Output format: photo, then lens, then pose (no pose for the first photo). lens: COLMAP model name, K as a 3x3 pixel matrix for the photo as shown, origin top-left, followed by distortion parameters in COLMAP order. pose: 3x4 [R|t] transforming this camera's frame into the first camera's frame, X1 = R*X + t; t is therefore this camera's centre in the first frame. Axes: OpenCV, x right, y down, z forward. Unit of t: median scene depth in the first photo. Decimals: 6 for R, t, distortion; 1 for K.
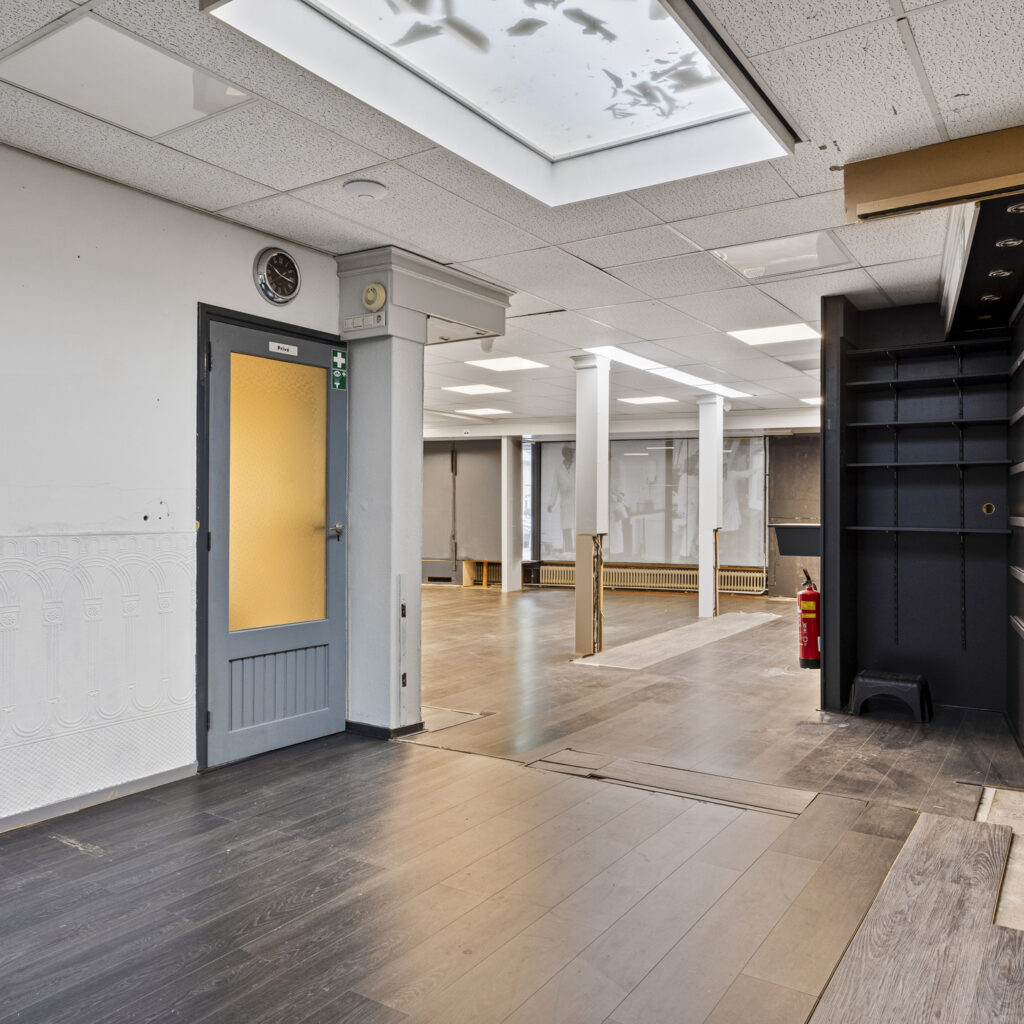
lens RADIAL K [[963.2, 0, 531.1], [0, 963.2, 509.5], [0, 0, 1]] dist [0.004464, 0.008825]
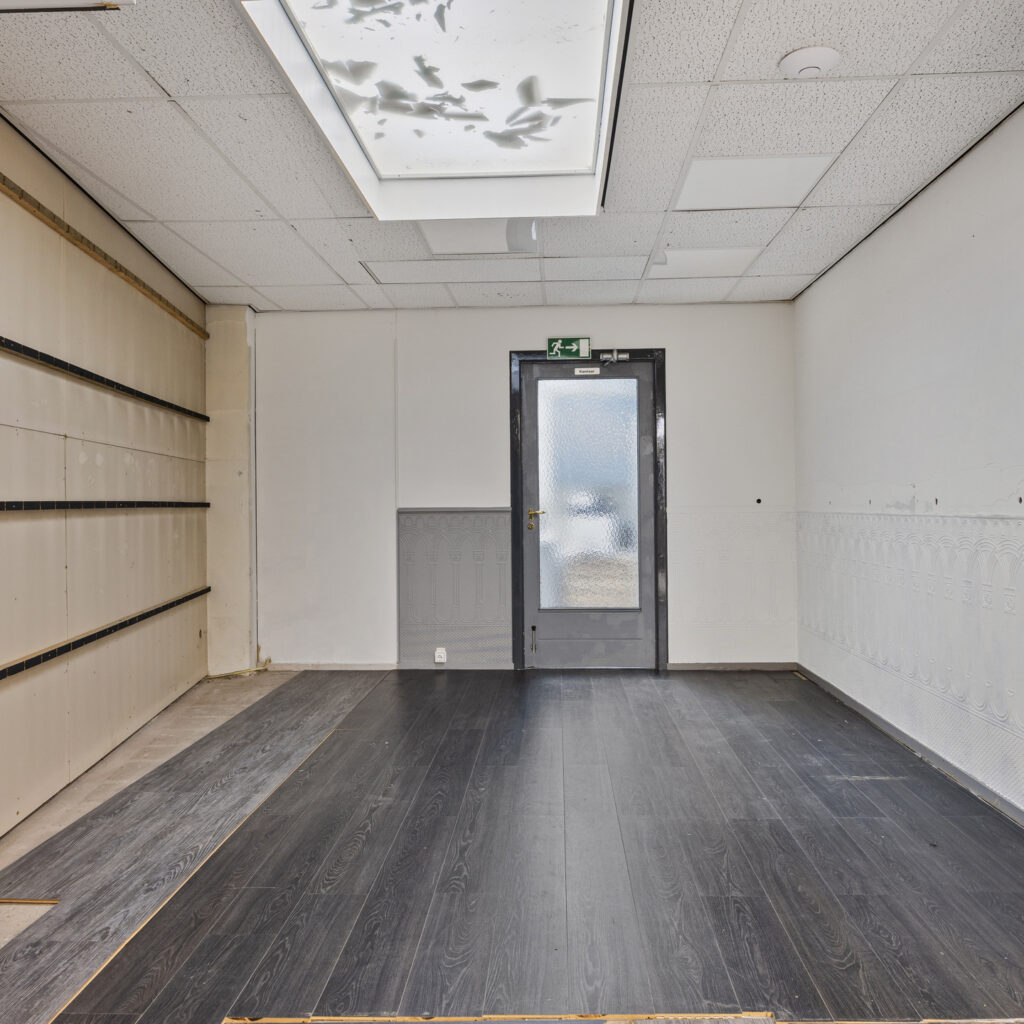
lens RADIAL K [[963.2, 0, 531.1], [0, 963.2, 509.5], [0, 0, 1]] dist [0.004464, 0.008825]
pose [[-0.885037, 0.008699, -0.465439, 0.452154], [0.008286, 0.999961, 0.002932, 0.013051], [0.465447, -0.001262, -0.885075, 1.903620]]
